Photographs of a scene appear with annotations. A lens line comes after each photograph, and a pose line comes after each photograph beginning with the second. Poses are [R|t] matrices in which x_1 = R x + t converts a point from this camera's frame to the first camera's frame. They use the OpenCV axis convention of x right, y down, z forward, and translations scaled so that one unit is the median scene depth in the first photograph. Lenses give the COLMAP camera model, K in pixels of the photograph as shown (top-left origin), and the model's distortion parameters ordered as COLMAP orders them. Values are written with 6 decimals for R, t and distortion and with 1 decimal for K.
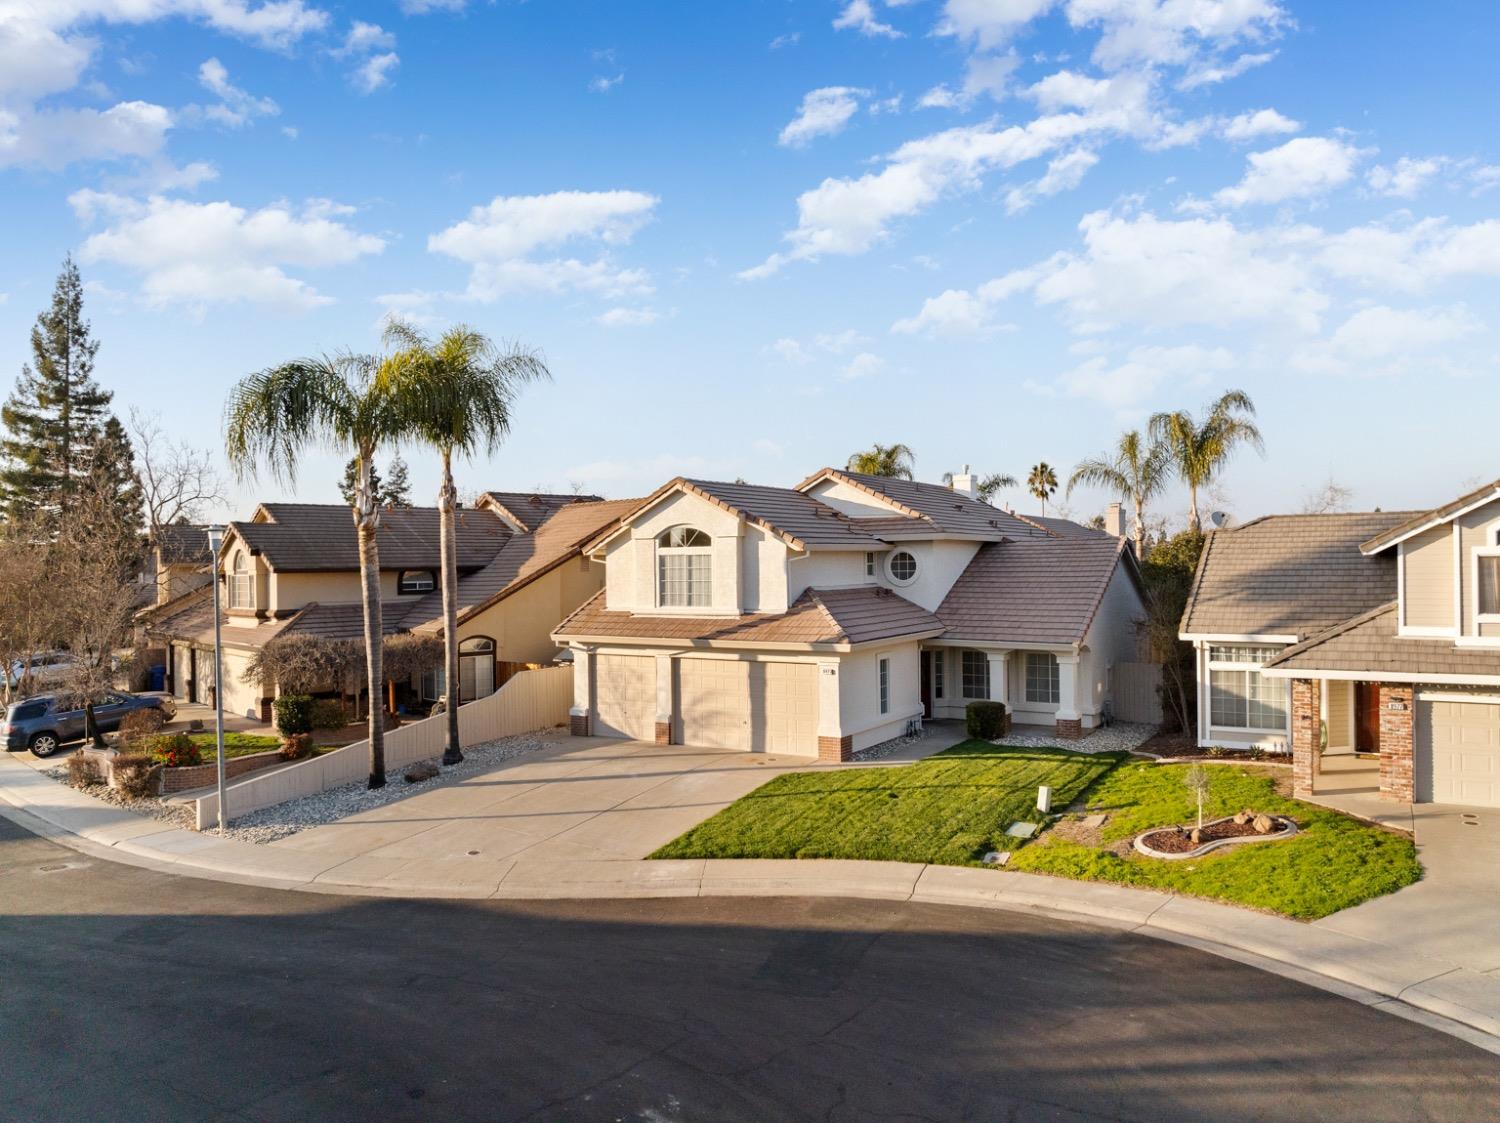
lens RADIAL K [[1067.3, 0, 745.8], [0, 1067.3, 549.8], [0, 0, 1]] dist [-0.035698, -0.004131]
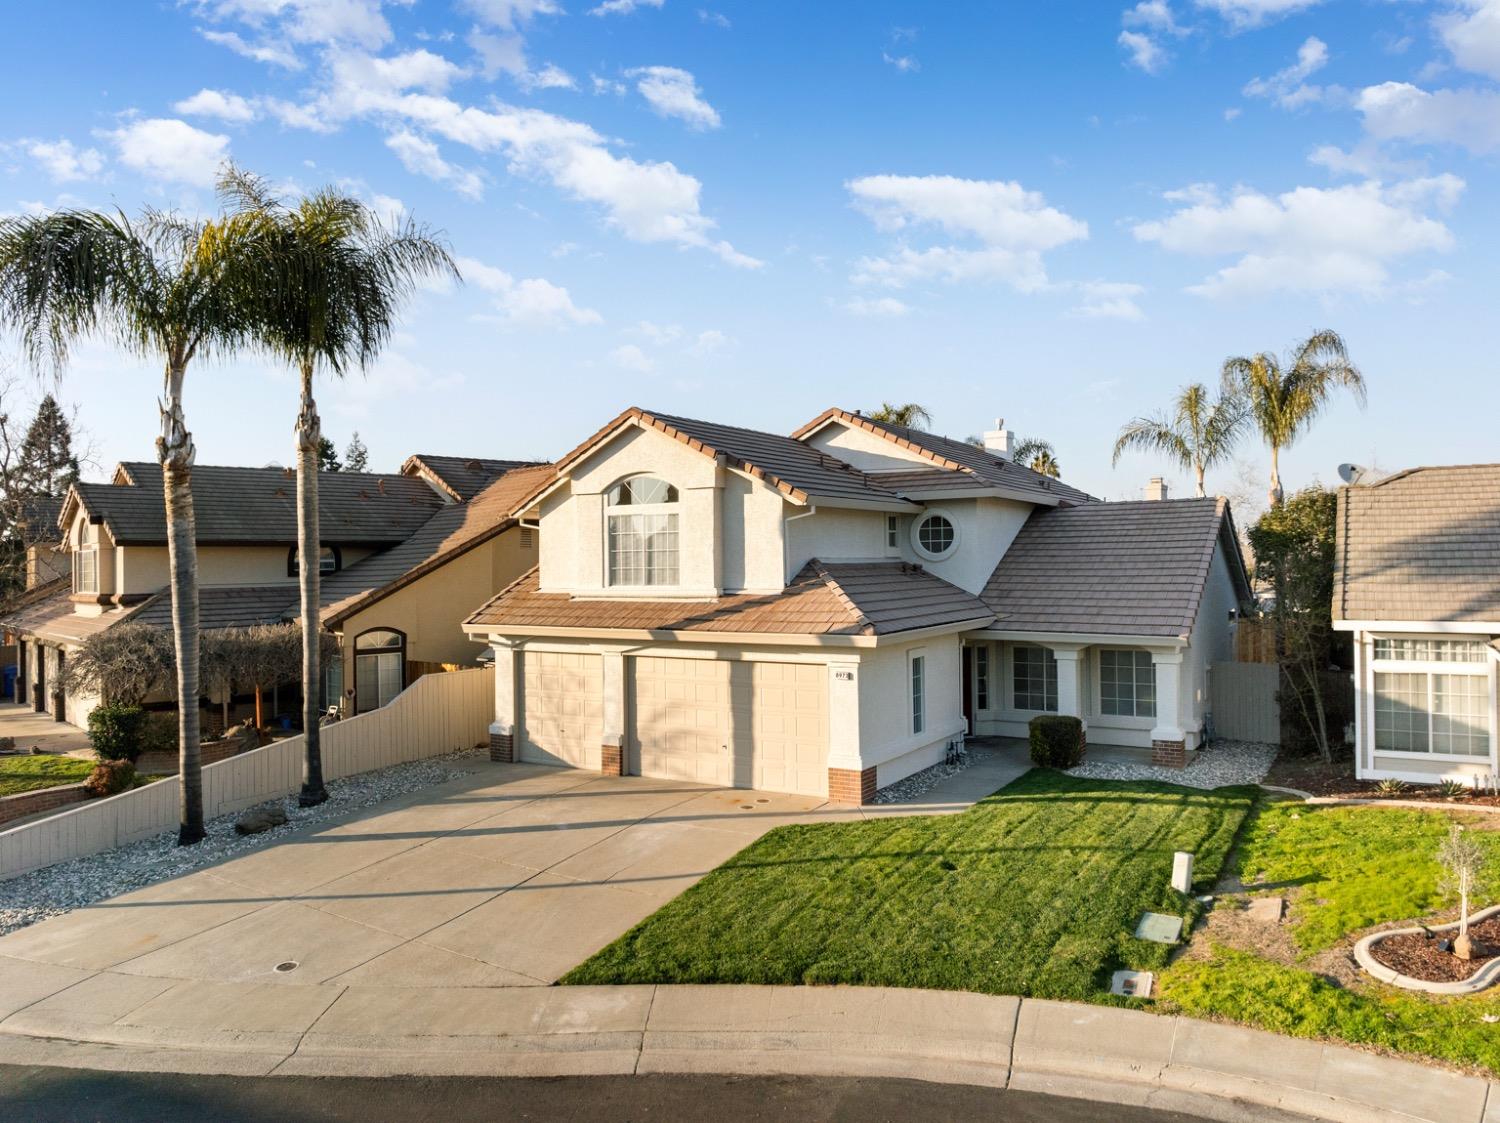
lens RADIAL K [[1067.3, 0, 745.8], [0, 1067.3, 549.8], [0, 0, 1]] dist [-0.035698, -0.004131]
pose [[0.999938, 0.000614, 0.011090, 0.005476], [-0.000621, 1.000000, 0.000552, 0.030124], [-0.011090, -0.000559, 0.999938, 0.288165]]
